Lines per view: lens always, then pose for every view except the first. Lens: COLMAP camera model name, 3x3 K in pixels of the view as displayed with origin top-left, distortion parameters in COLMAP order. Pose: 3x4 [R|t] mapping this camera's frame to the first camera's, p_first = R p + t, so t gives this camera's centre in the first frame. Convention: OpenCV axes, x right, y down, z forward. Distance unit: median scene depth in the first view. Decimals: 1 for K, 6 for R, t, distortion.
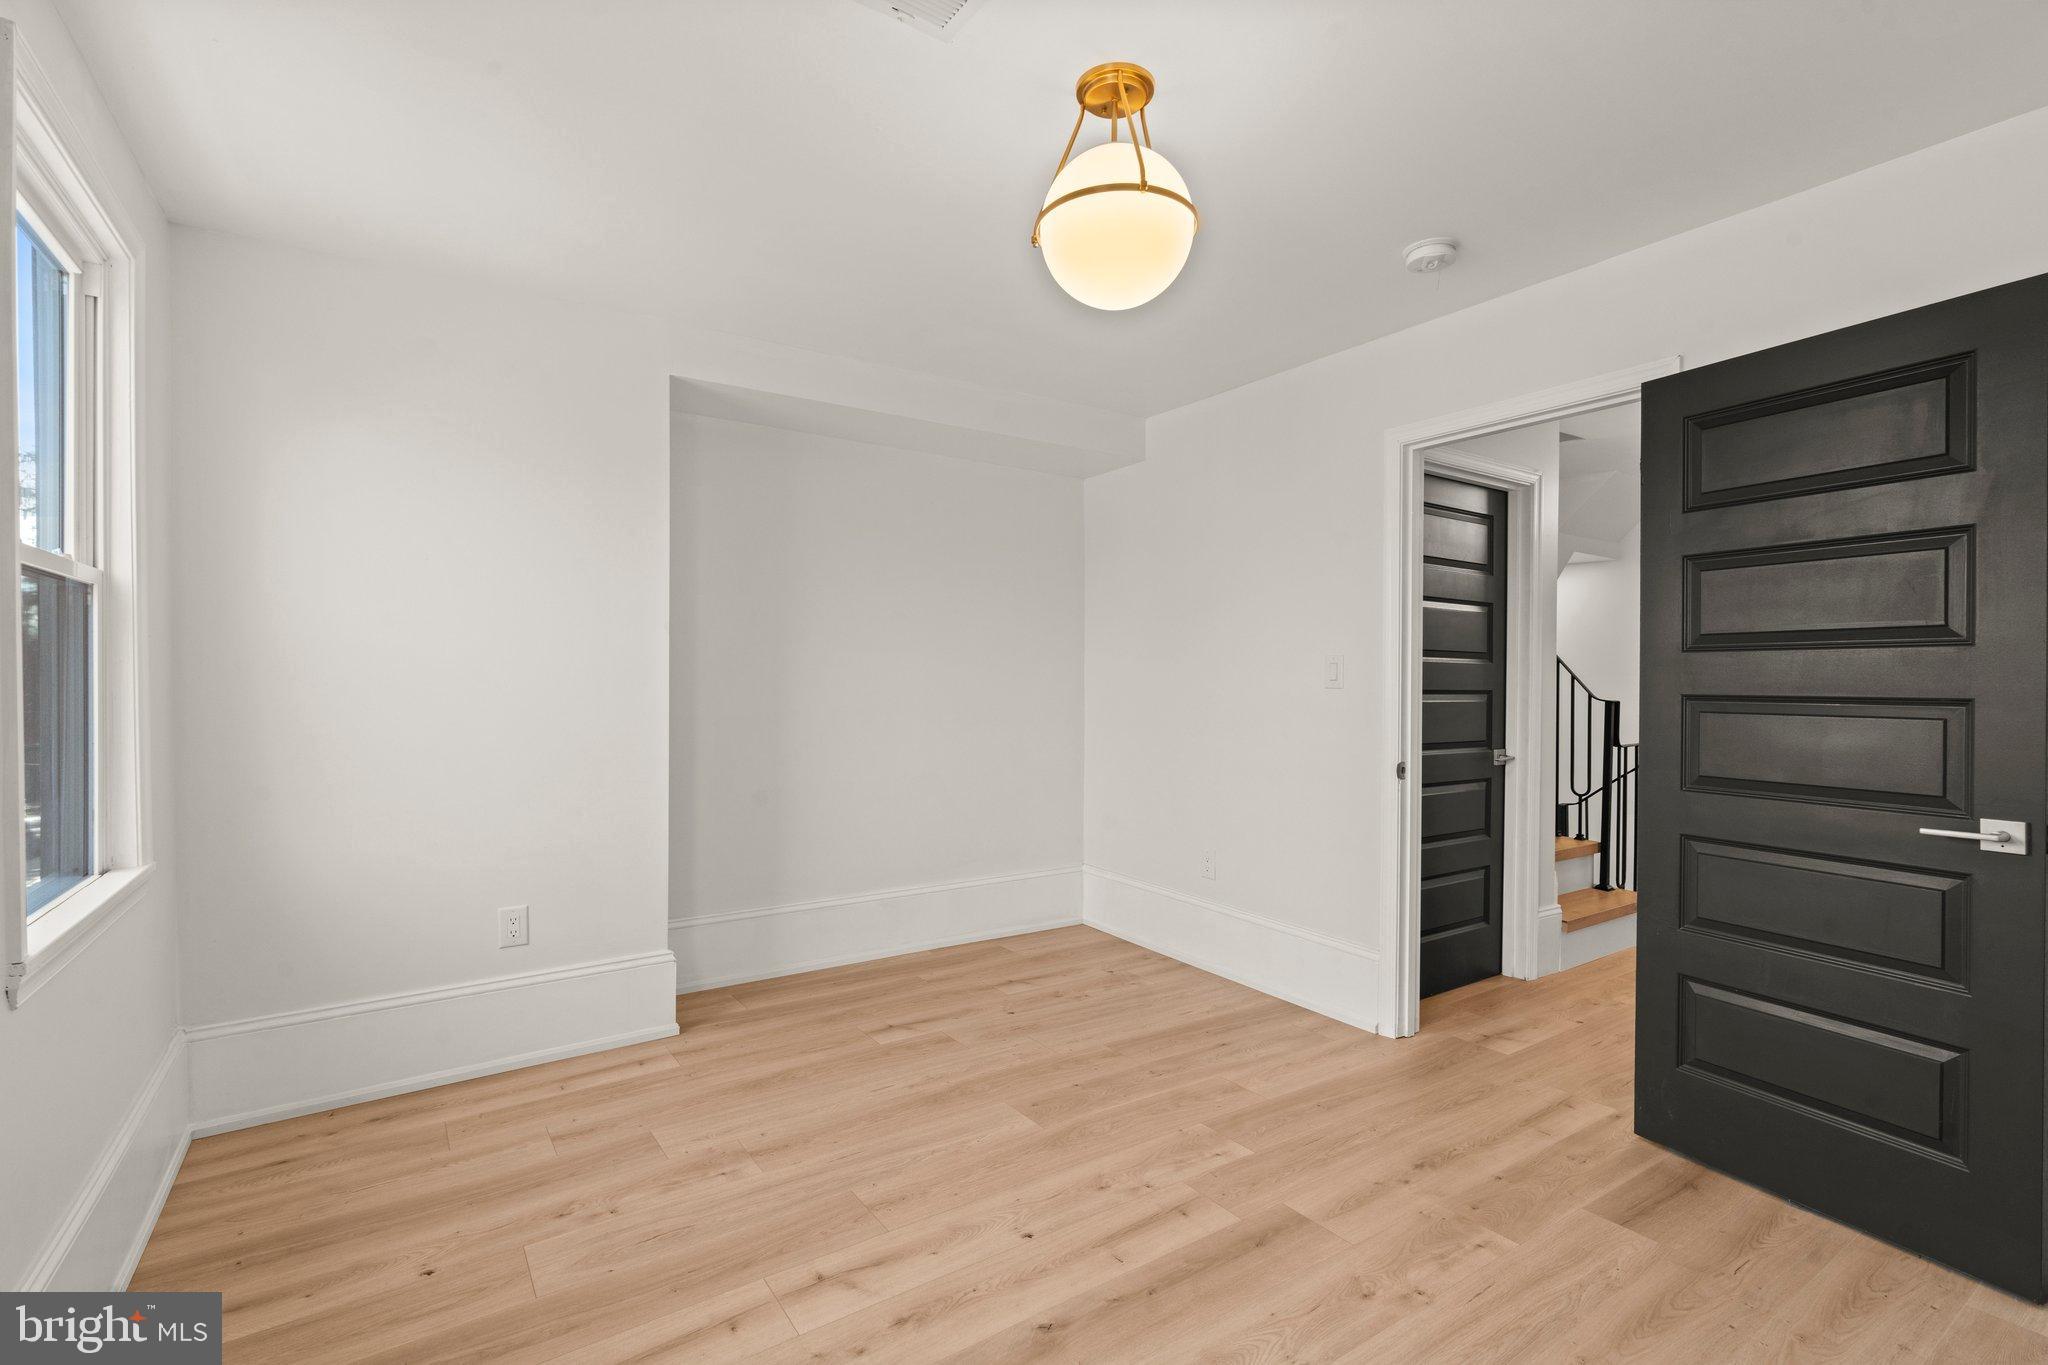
lens RADIAL K [[886.3, 0, 951.4], [0, 886.3, 680.7], [0, 0, 1]] dist [0.002593, 0.000184]
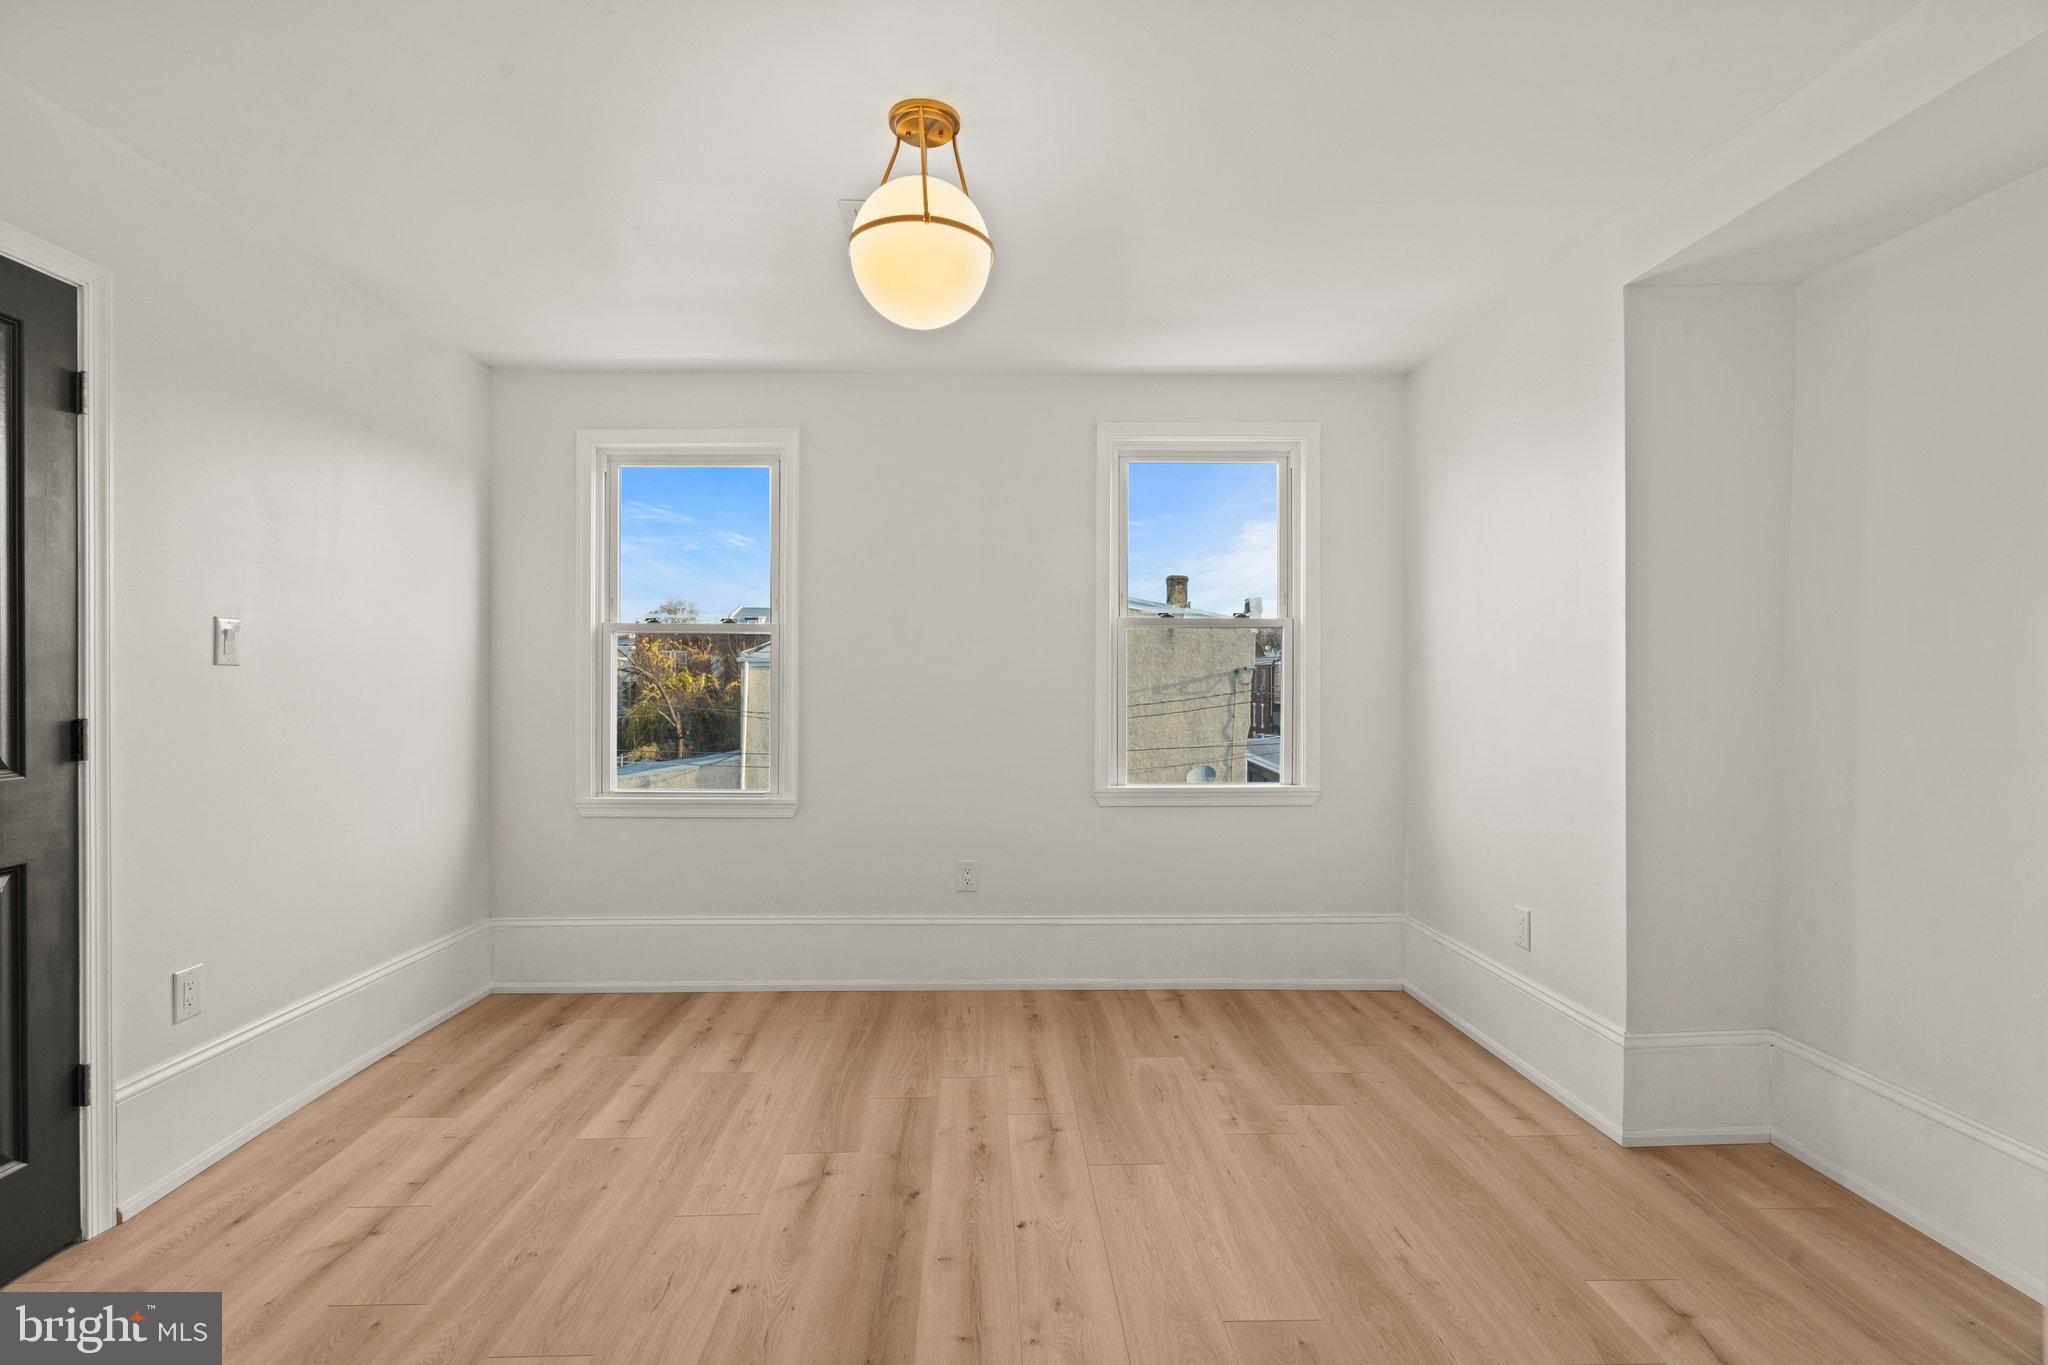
lens RADIAL K [[923.2, 0, 1006.4], [0, 923.2, 679.5], [0, 0, 1]] dist [-0.001476, 0.000672]
pose [[-0.475527, -0.004176, -0.879691, 0.921615], [-0.008579, 0.999963, -0.000110, 0.018474], [0.879659, 0.007494, -0.475545, 1.355793]]
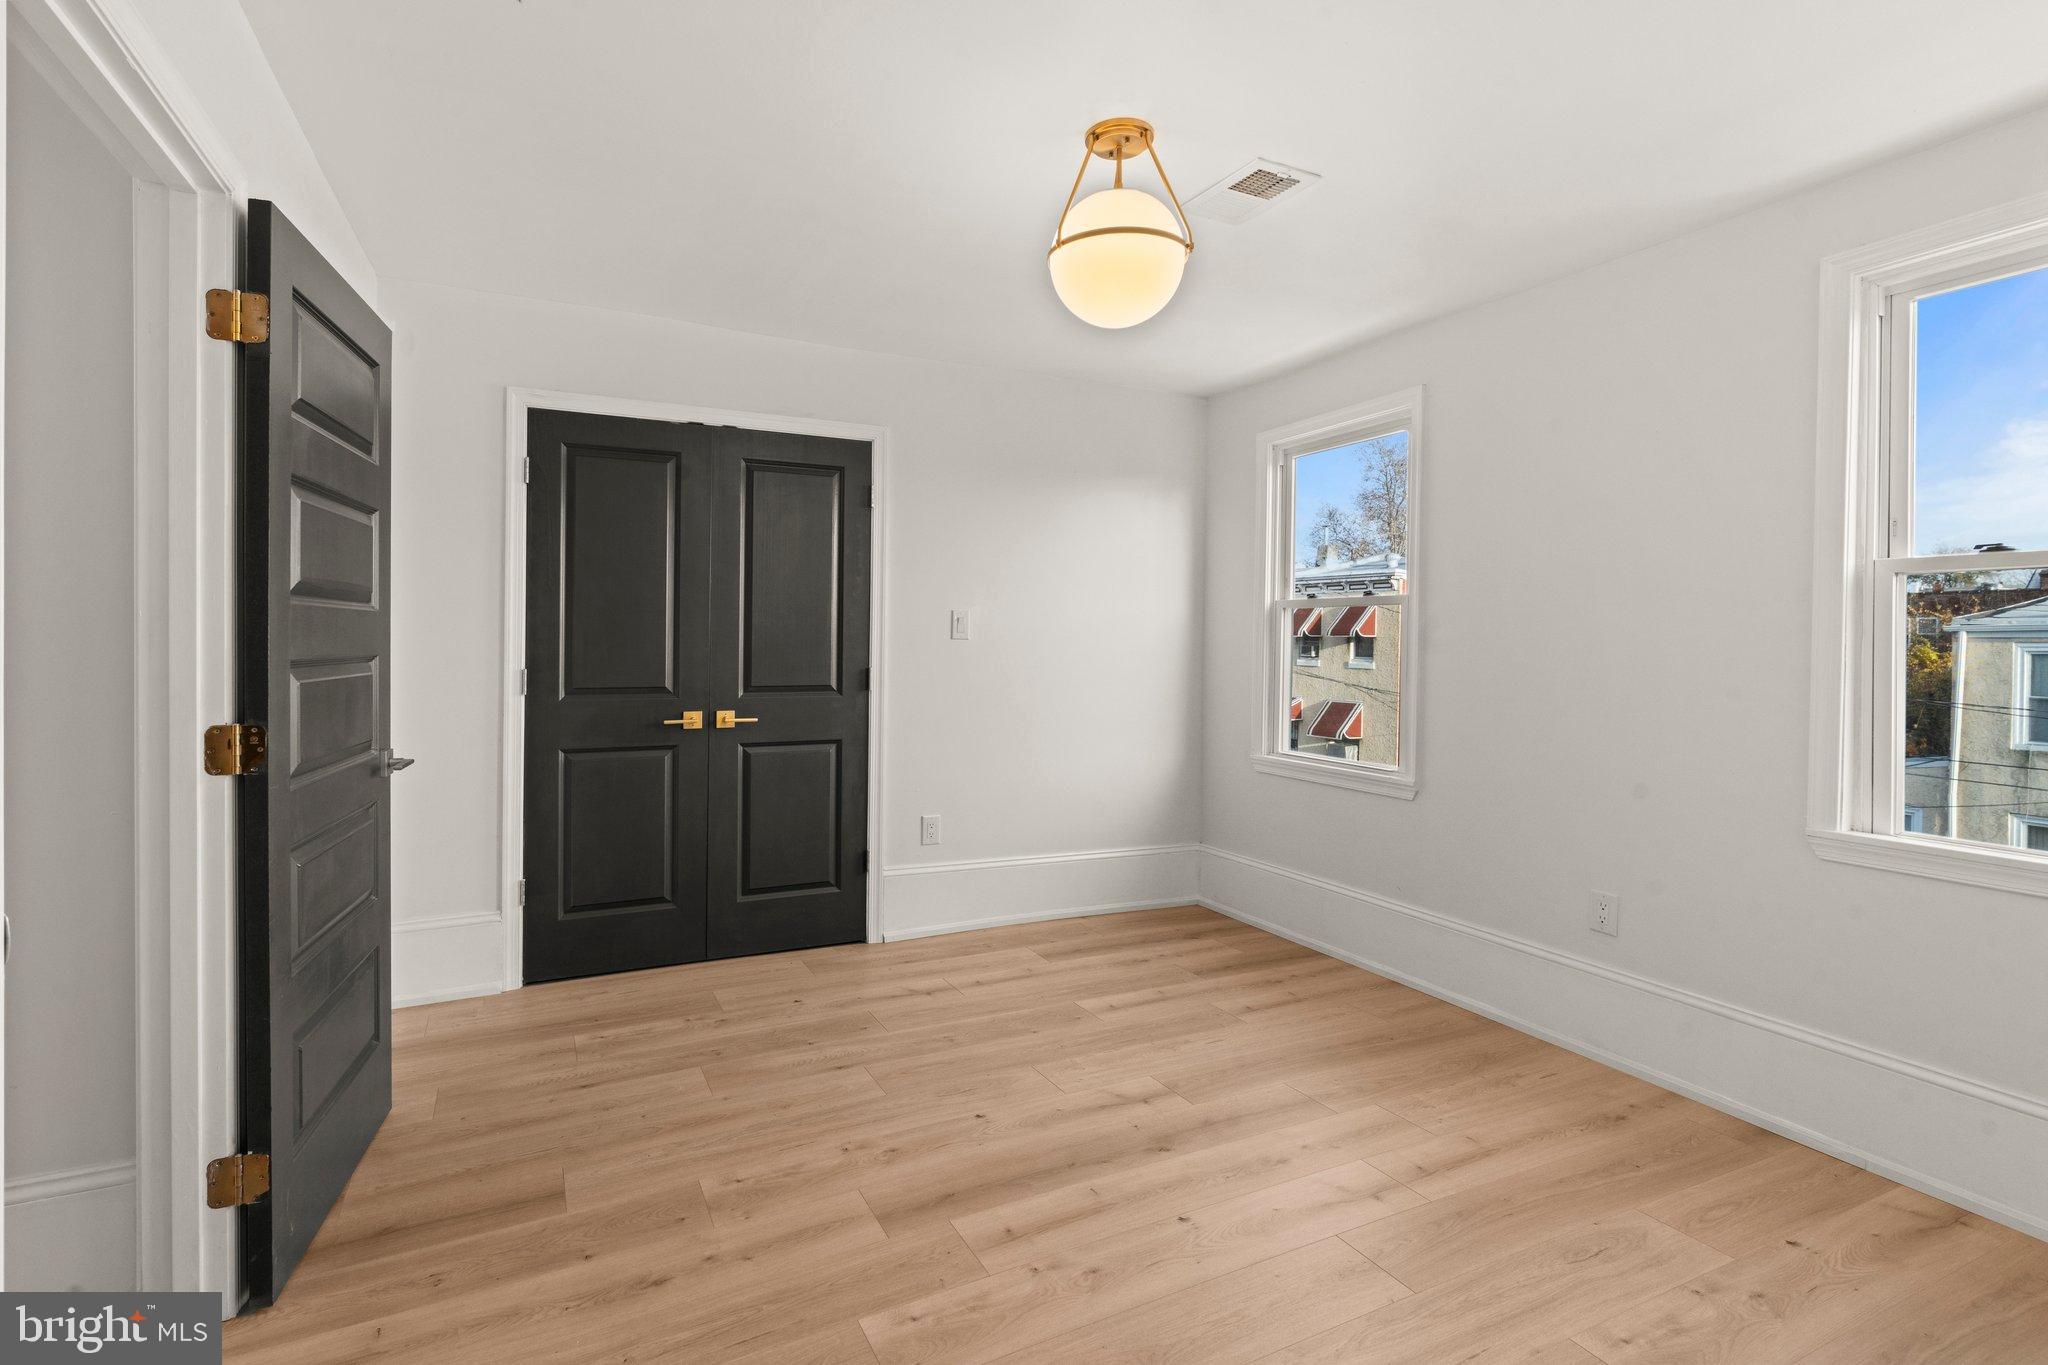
lens RADIAL K [[937.2, 0, 1022.6], [0, 937.2, 649.7], [0, 0, 1]] dist [-0.001944, 0.007518]
pose [[-0.999027, -0.014988, 0.041483, 0.208448], [-0.014515, 0.999826, 0.011675, 0.005617], [-0.041650, 0.011062, -0.999071, 1.851743]]
